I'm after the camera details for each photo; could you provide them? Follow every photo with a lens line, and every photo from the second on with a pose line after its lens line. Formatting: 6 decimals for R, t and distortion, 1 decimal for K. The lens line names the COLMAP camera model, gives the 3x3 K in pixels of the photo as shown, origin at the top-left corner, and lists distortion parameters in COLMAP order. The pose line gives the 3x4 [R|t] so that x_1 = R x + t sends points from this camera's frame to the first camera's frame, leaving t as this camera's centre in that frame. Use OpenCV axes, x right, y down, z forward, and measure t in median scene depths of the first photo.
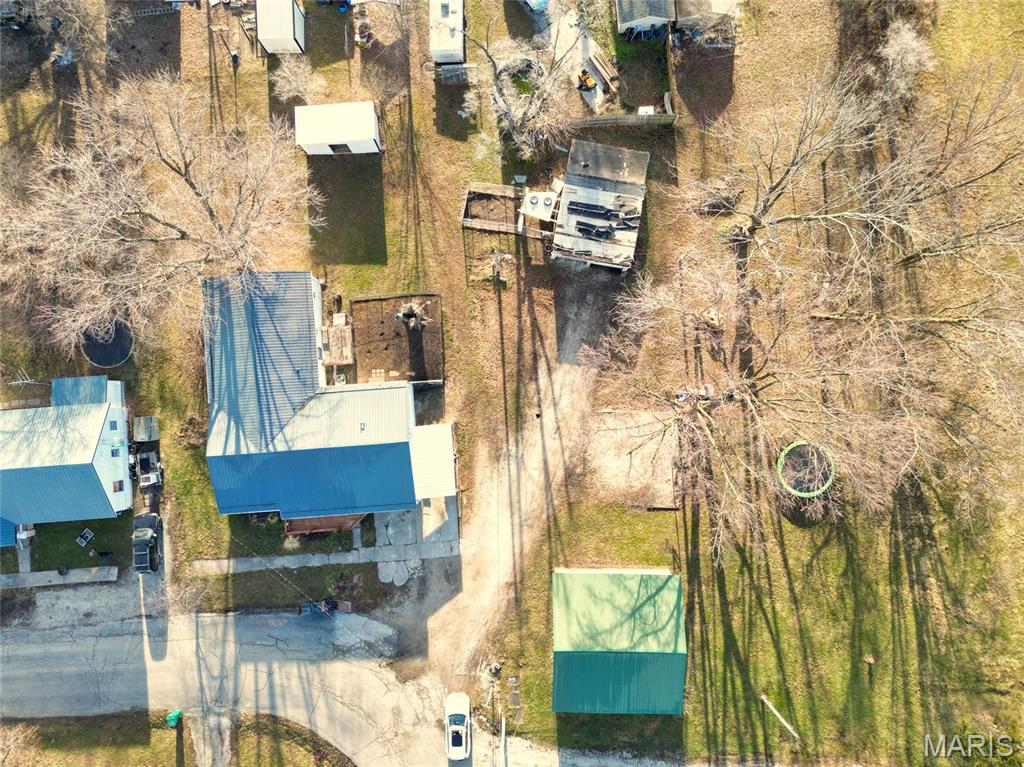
lens RADIAL K [[718.5, 0, 513.0], [0, 718.5, 382.1], [0, 0, 1]] dist [0.027084, -0.011188]
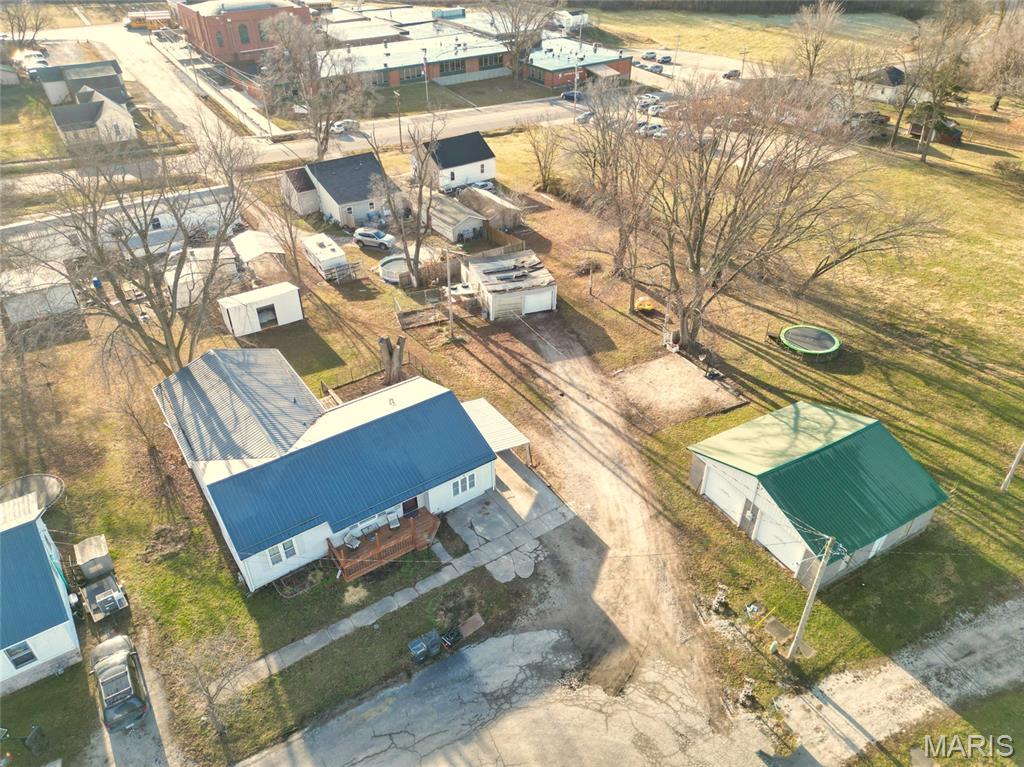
lens RADIAL K [[718.5, 0, 510.9], [0, 718.5, 381.2], [0, 0, 1]] dist [0.027084, -0.011188]
pose [[0.864745, -0.287160, 0.412015, -0.397572], [0.502035, 0.516035, -0.694023, 0.647683], [-0.013319, 0.806999, 0.590403, 0.451695]]
